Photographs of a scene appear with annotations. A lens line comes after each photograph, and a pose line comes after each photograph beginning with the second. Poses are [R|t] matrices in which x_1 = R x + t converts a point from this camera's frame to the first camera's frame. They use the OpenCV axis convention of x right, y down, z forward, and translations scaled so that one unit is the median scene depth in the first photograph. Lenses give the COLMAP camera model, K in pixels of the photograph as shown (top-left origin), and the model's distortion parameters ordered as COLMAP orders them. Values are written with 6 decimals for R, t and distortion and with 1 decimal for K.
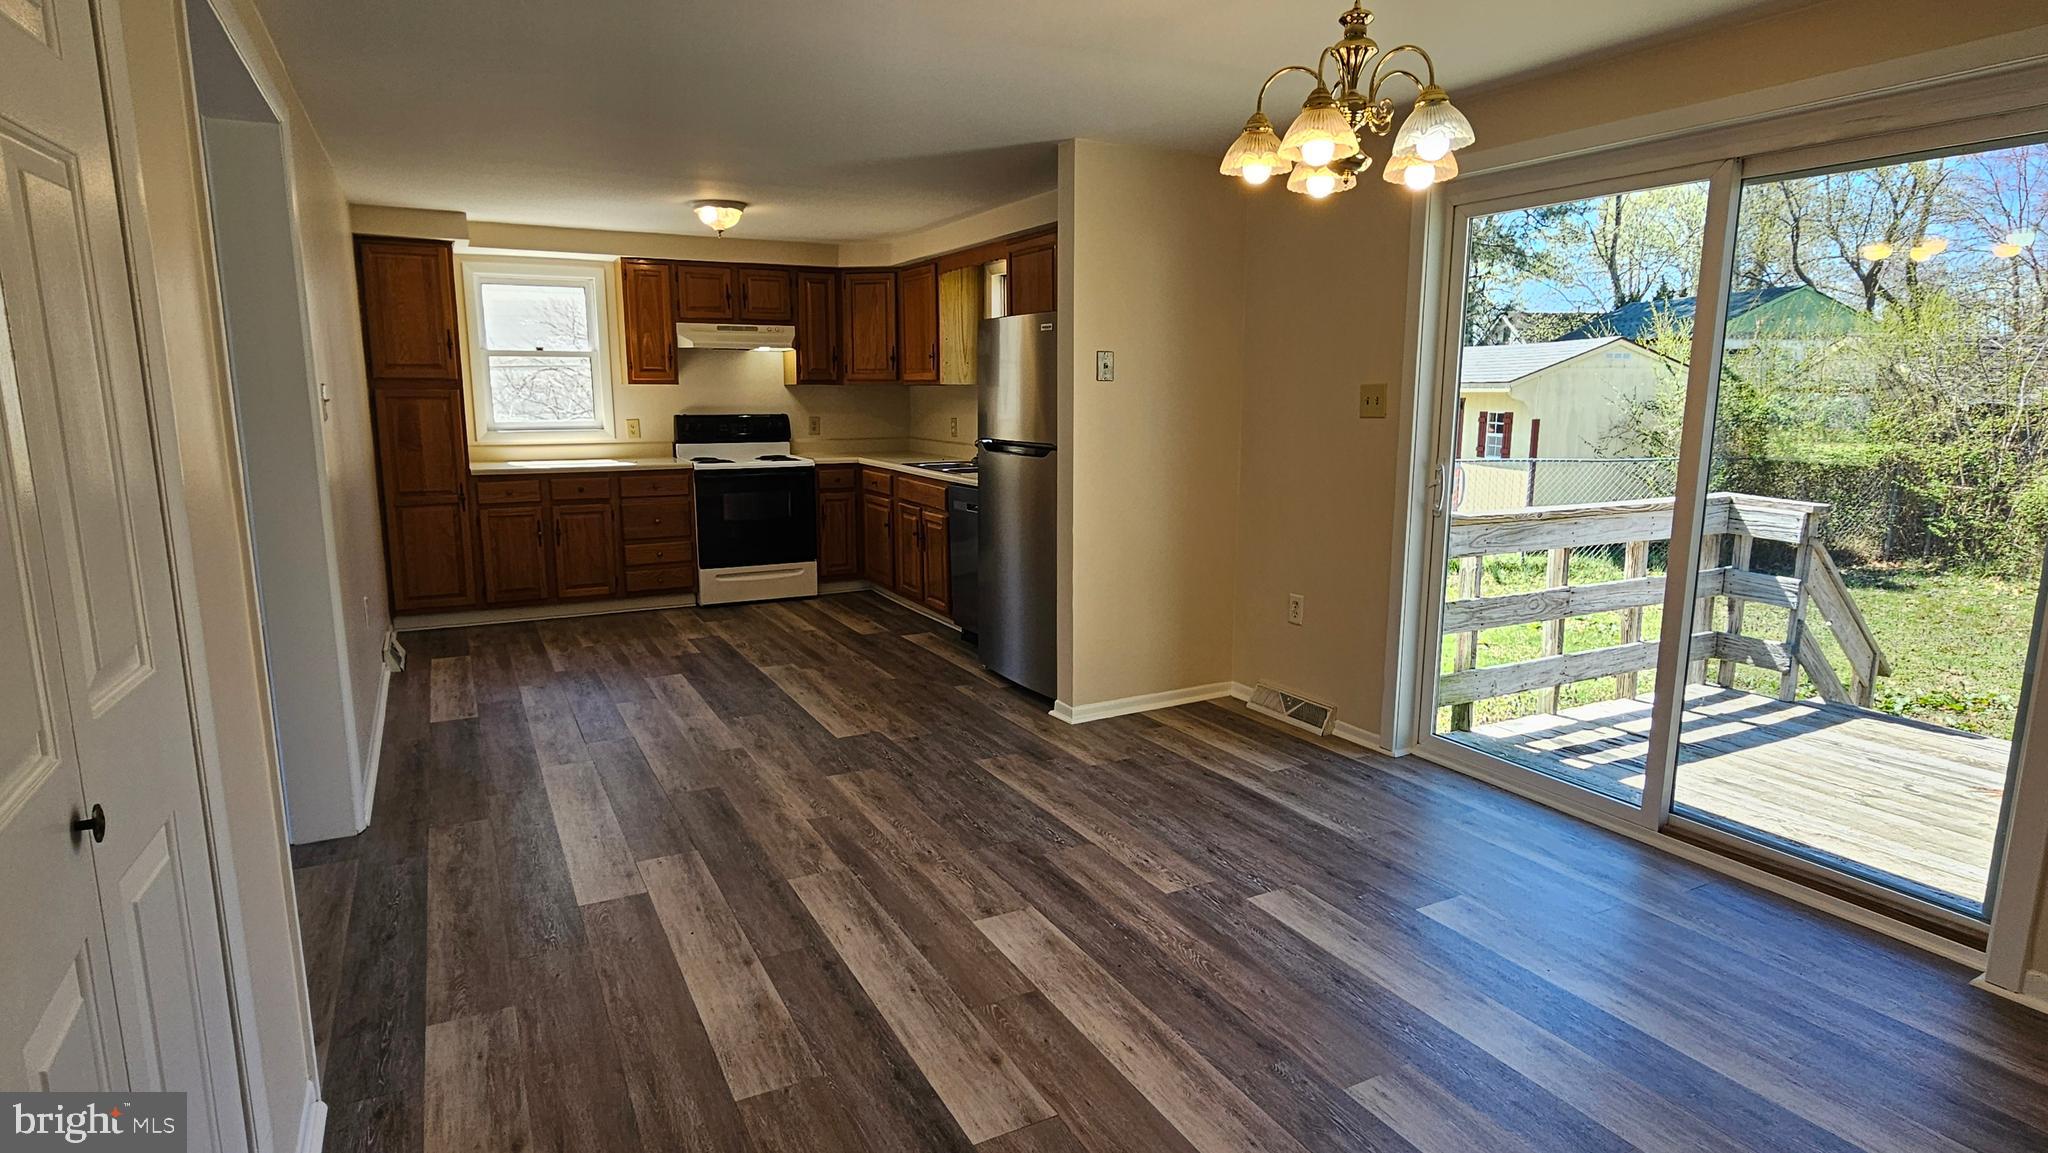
lens RADIAL K [[1080.7, 0, 1009.2], [0, 1080.7, 572.6], [0, 0, 1]] dist [-0.000617, -0.000340]
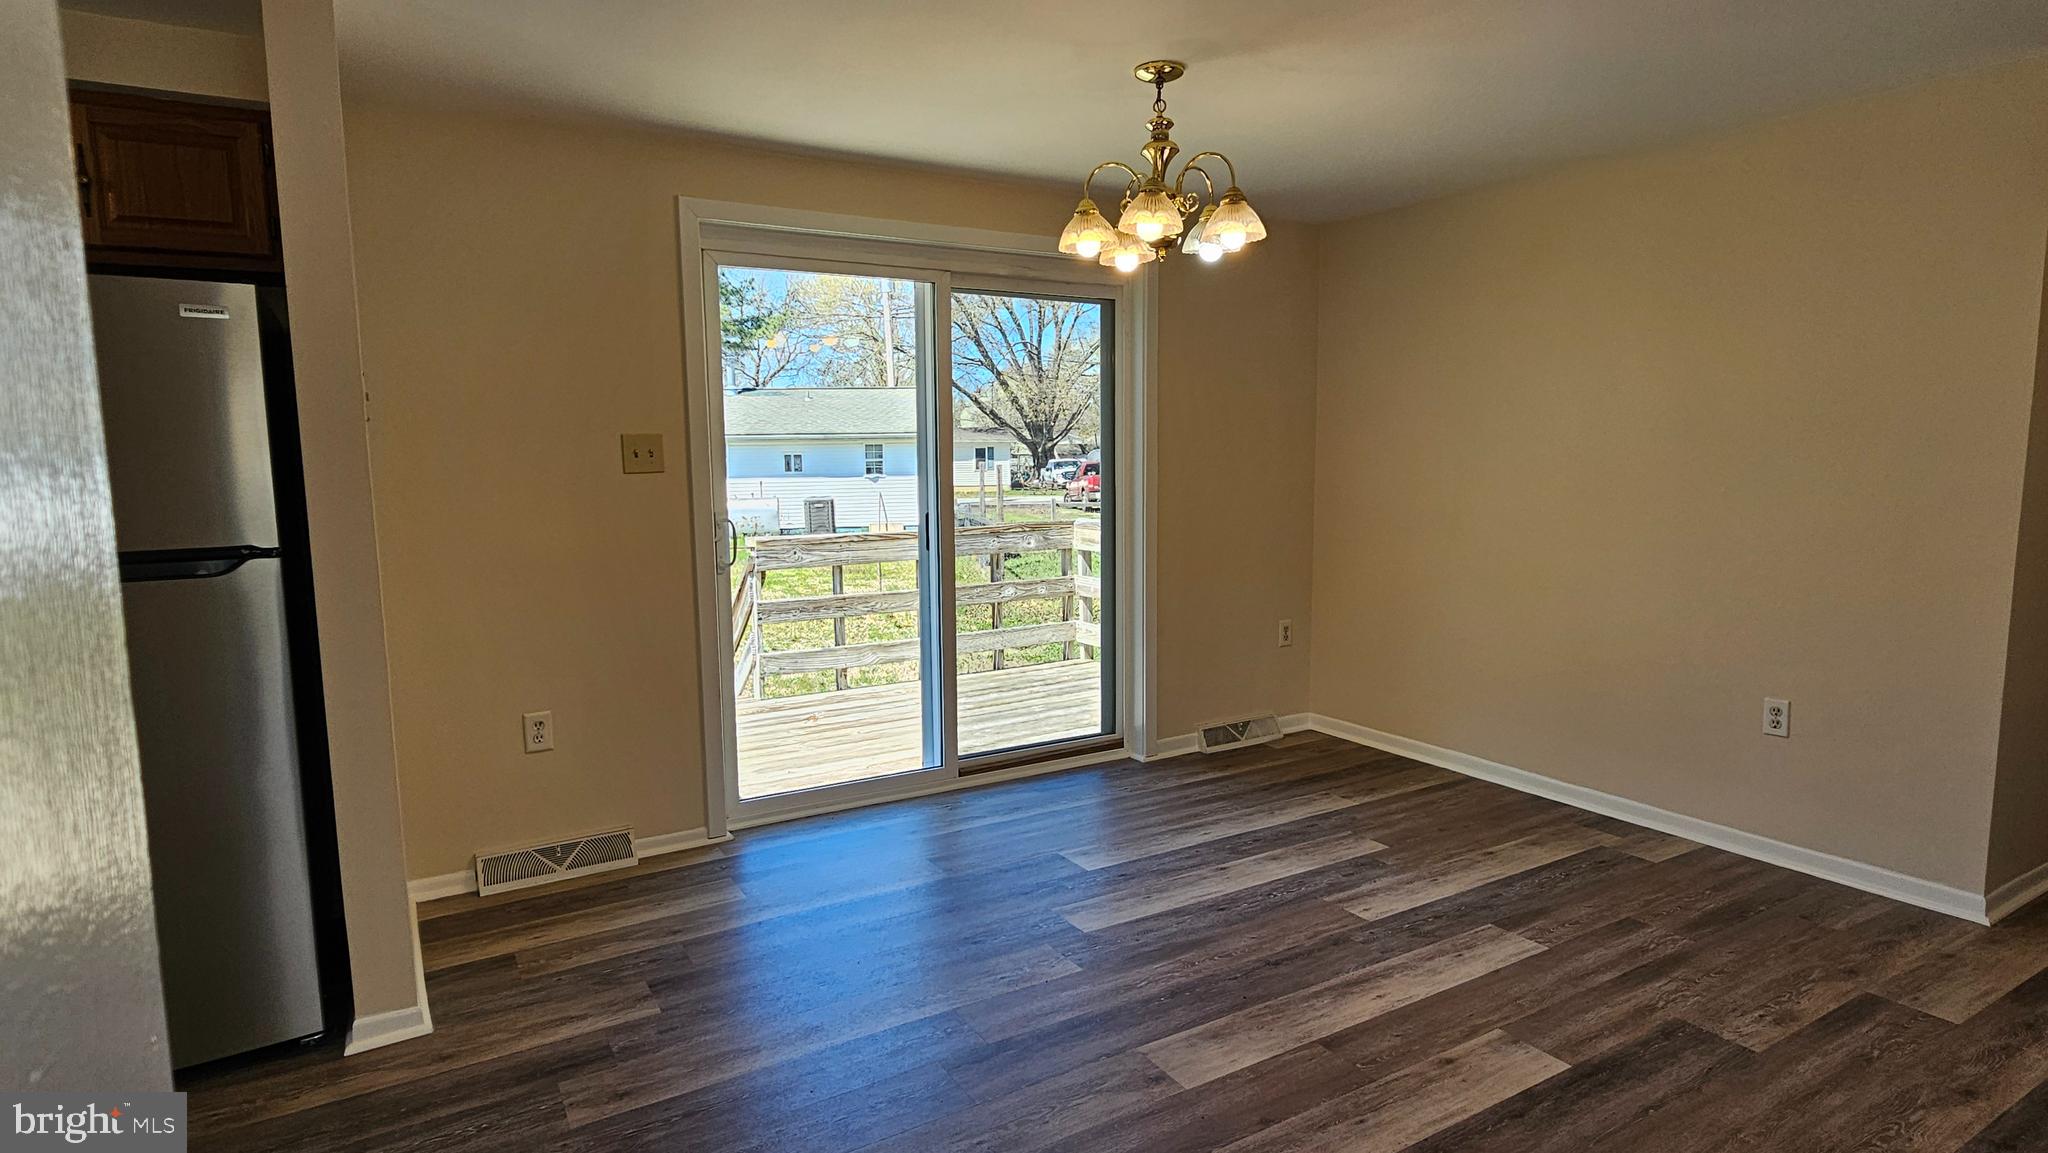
lens RADIAL K [[1080.7, 0, 1015.3], [0, 1080.7, 577.5], [0, 0, 1]] dist [-0.000617, -0.000340]
pose [[-0.052281, -0.115090, 0.991978, -0.490173], [0.180394, 0.975907, 0.122732, -0.104316], [-0.982204, 0.185364, -0.030260, 0.684800]]
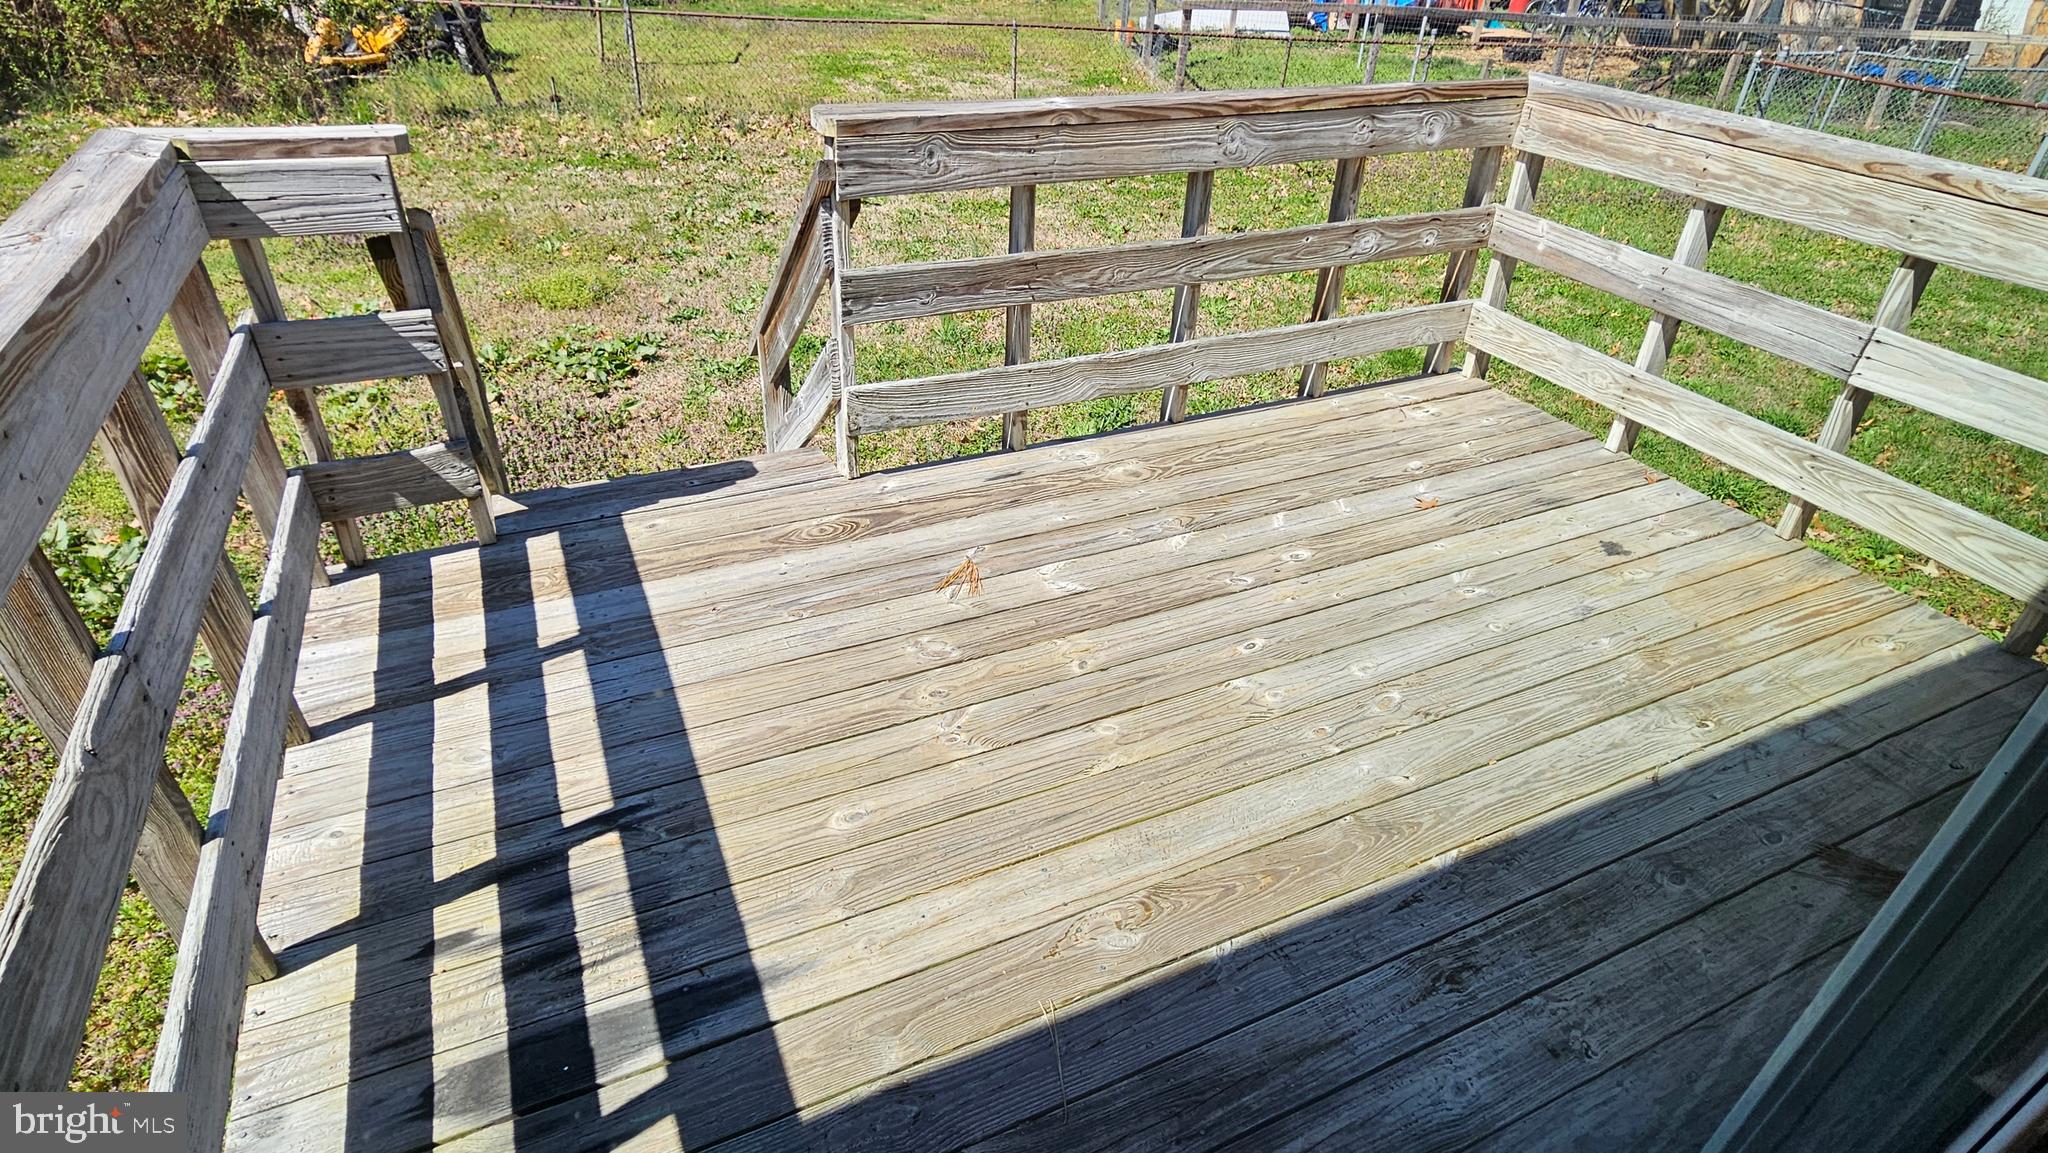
lens RADIAL K [[1080.7, 0, 1017.3], [0, 1080.7, 580.8], [0, 0, 1]] dist [-0.000617, -0.000340]
pose [[0.044608, -0.551806, 0.832778, 0.349005], [0.125536, 0.830097, 0.543305, -0.135006], [-0.991086, 0.080308, 0.106301, 0.834375]]
